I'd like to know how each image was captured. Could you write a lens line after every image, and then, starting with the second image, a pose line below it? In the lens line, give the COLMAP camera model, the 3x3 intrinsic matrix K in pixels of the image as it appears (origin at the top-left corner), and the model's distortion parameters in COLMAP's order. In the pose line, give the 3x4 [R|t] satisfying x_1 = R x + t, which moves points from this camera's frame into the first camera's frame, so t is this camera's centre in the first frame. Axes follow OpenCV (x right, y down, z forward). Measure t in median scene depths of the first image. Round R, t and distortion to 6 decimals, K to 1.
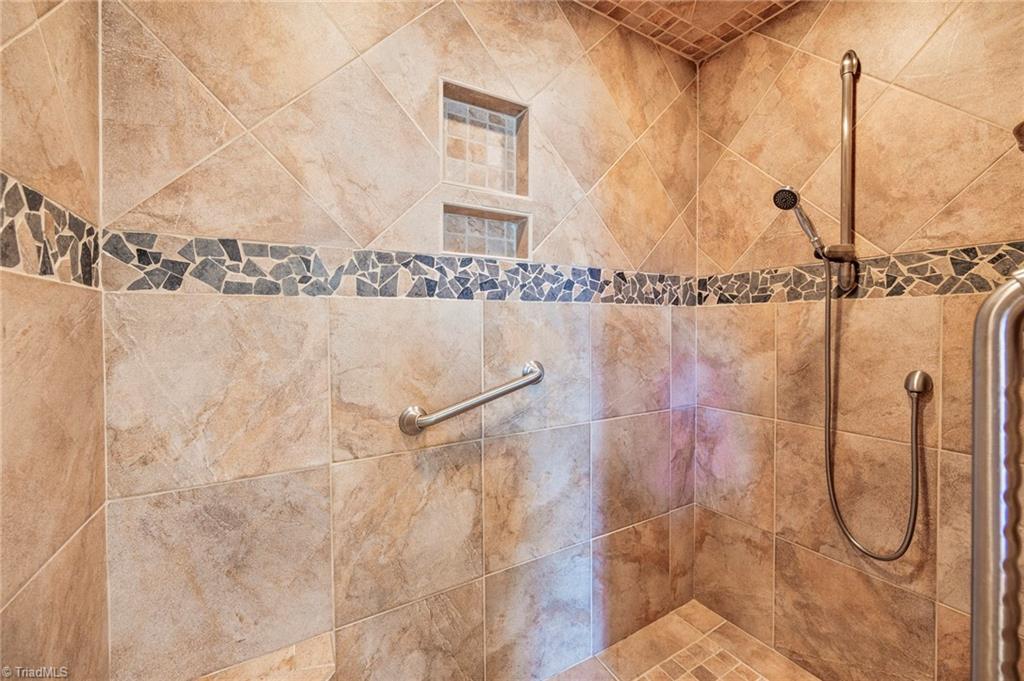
lens RADIAL K [[412.2, 0, 512.5], [0, 412.2, 332.4], [0, 0, 1]] dist [-0.006744, 0.000977]
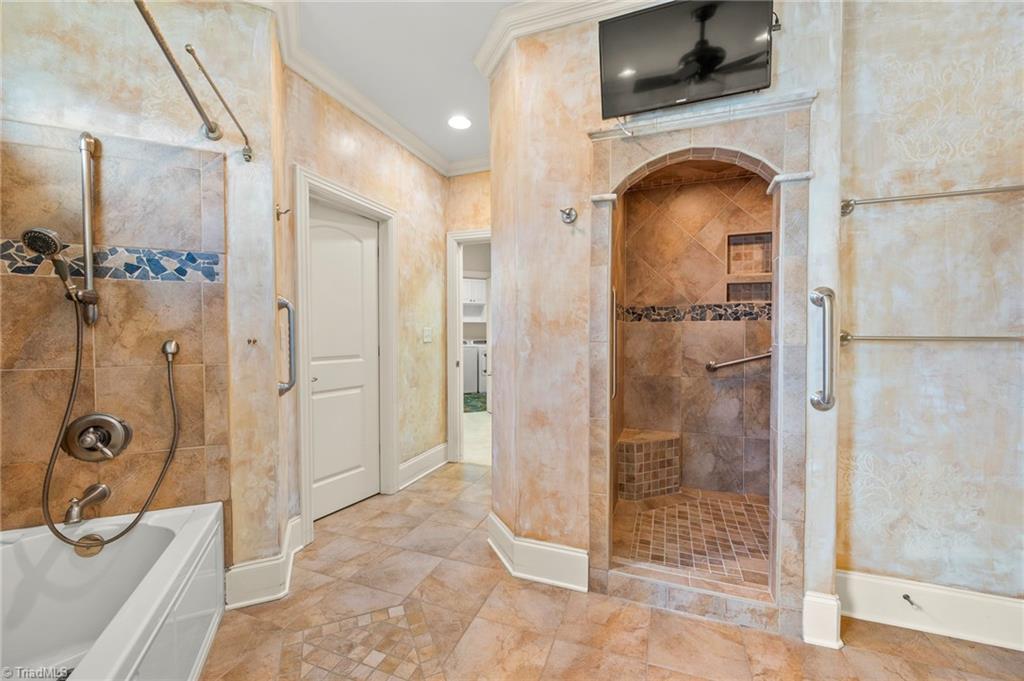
lens RADIAL K [[412.2, 0, 509.2], [0, 412.2, 342.0], [0, 0, 1]] dist [-0.006744, 0.000977]
pose [[0.633358, 0.021822, -0.773551, 1.040318], [-0.013900, 0.999762, 0.016822, 0.028002], [0.773734, 0.000098, 0.633510, -1.801348]]
